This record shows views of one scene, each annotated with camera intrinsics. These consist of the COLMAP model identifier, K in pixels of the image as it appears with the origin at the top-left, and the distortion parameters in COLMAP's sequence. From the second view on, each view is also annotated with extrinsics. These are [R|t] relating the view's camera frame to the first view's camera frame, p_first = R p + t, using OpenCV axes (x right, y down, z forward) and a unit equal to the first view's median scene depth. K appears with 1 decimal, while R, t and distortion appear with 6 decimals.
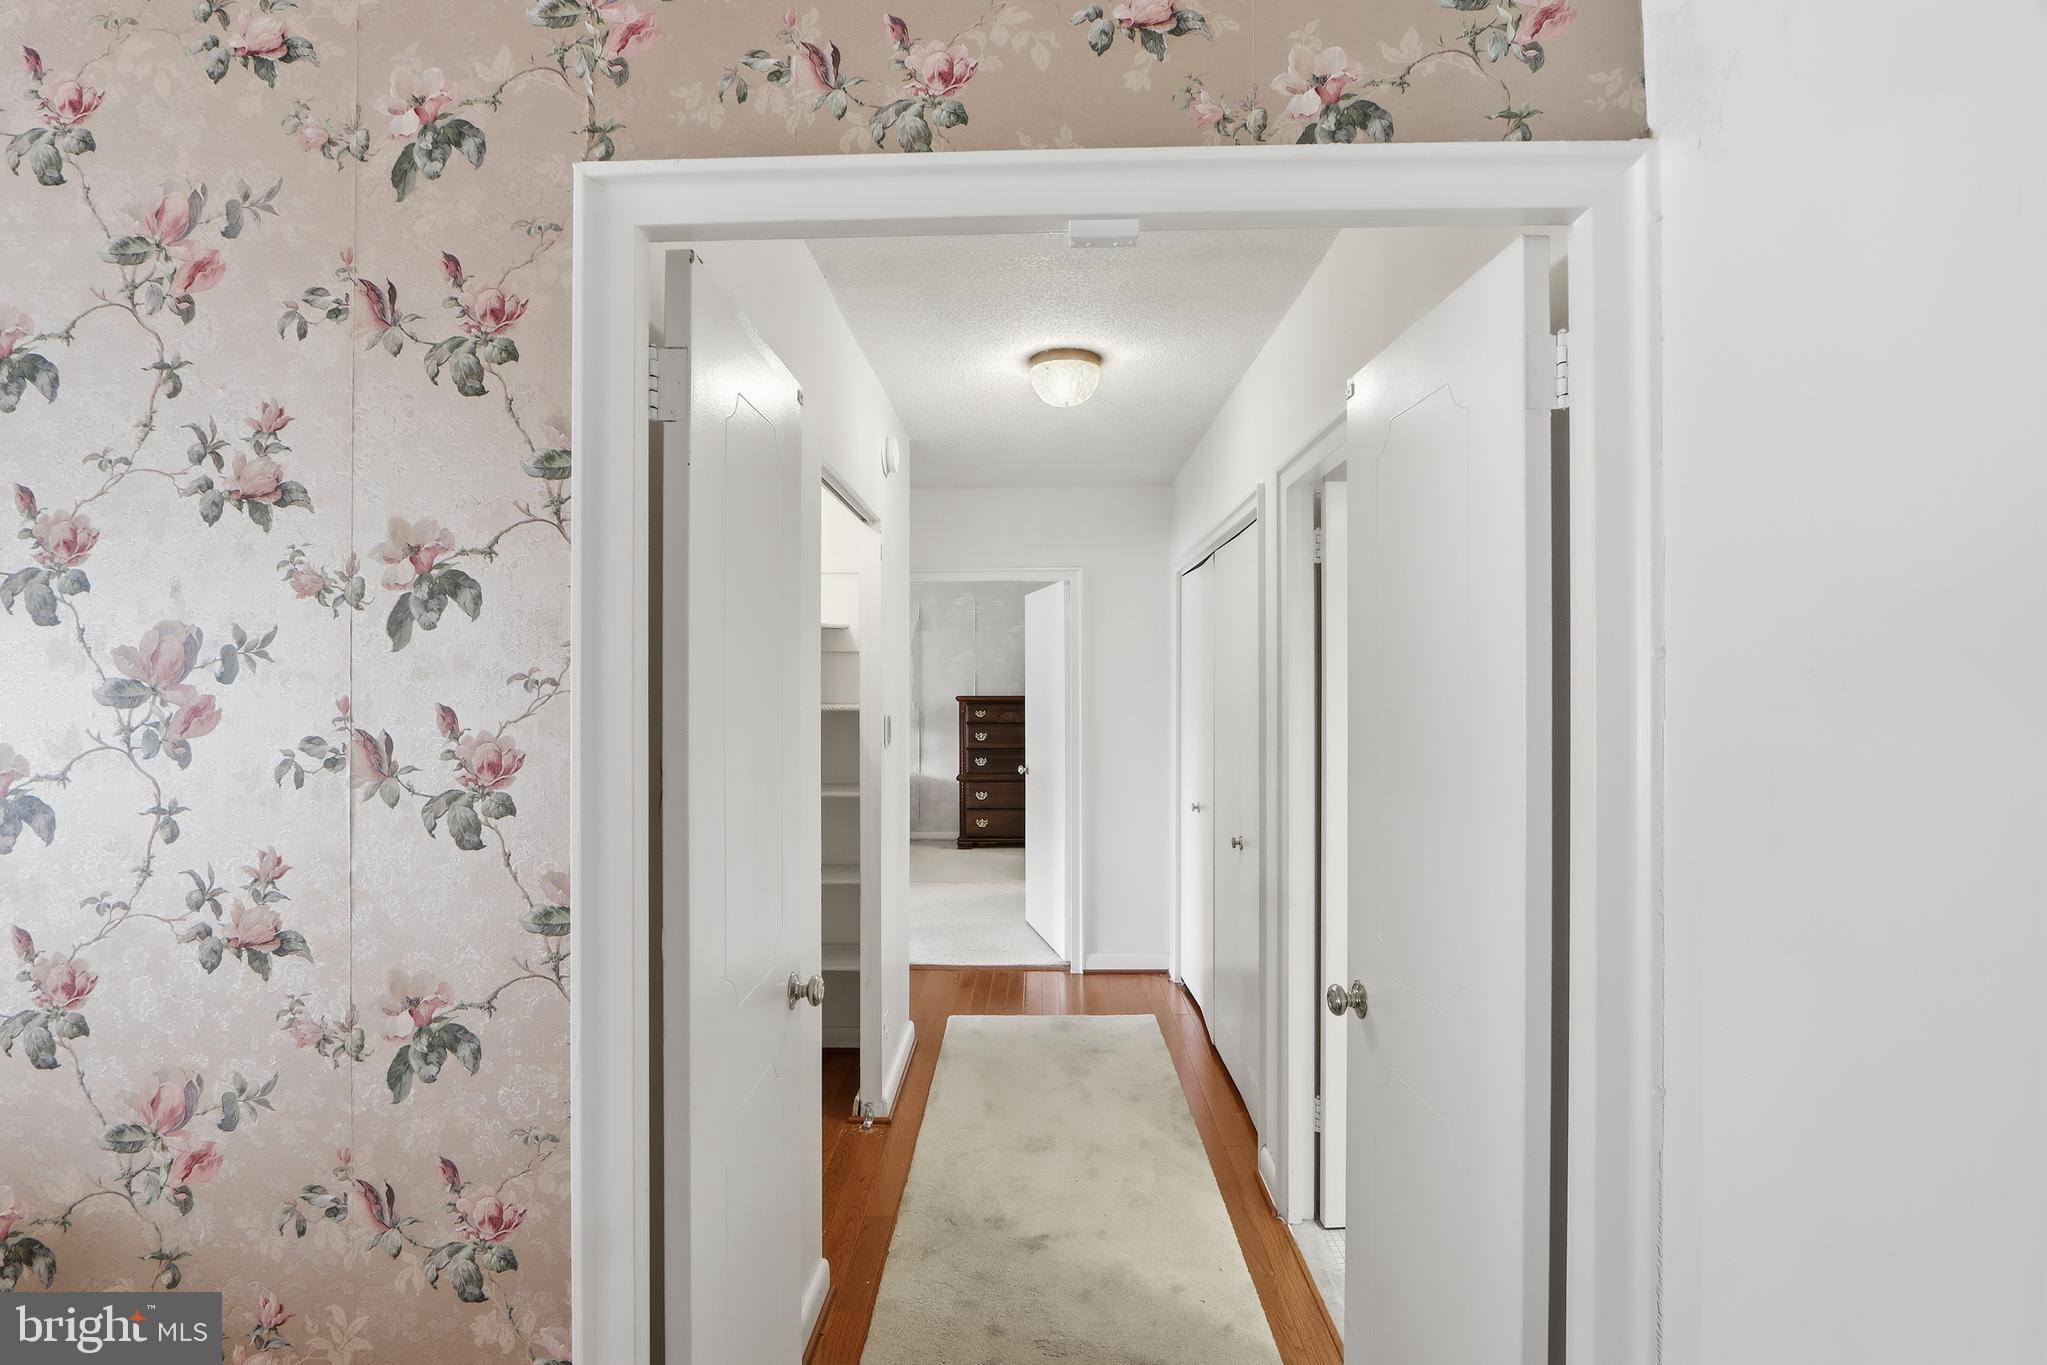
lens RADIAL K [[976.4, 0, 1023.9], [0, 976.4, 681.0], [0, 0, 1]] dist [-0.002384, 0.000327]
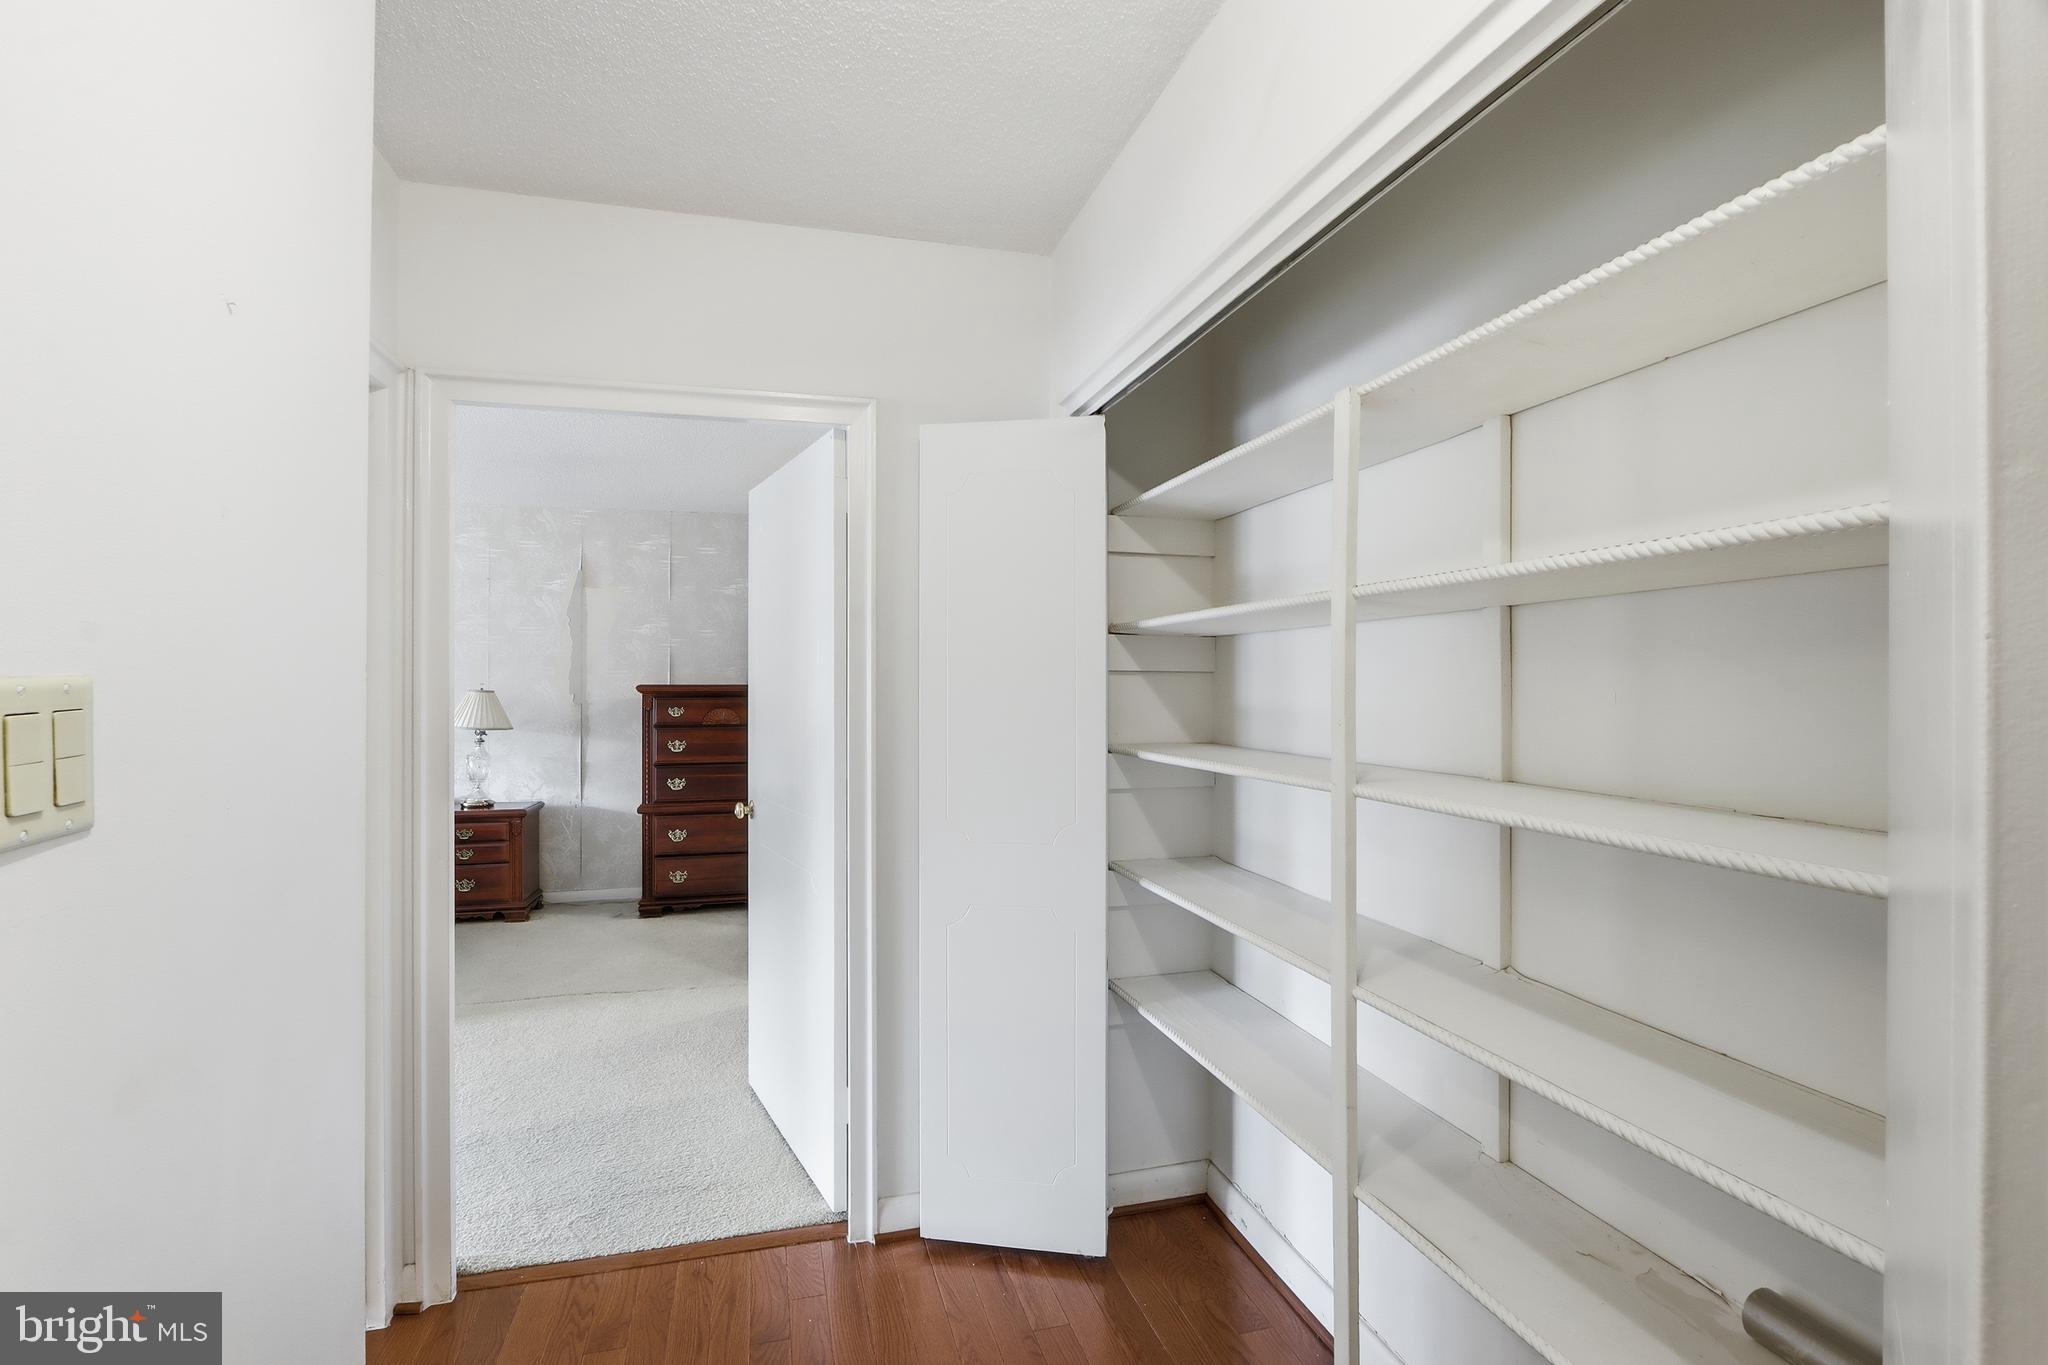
lens RADIAL K [[976.8, 0, 1044.8], [0, 976.8, 692.8], [0, 0, 1]] dist [-0.002384, 0.000327]
pose [[0.955676, 0.004199, 0.294391, -0.000771], [-0.006441, 0.999957, 0.006647, 0.014955], [-0.294350, -0.008249, 0.955662, 0.297107]]
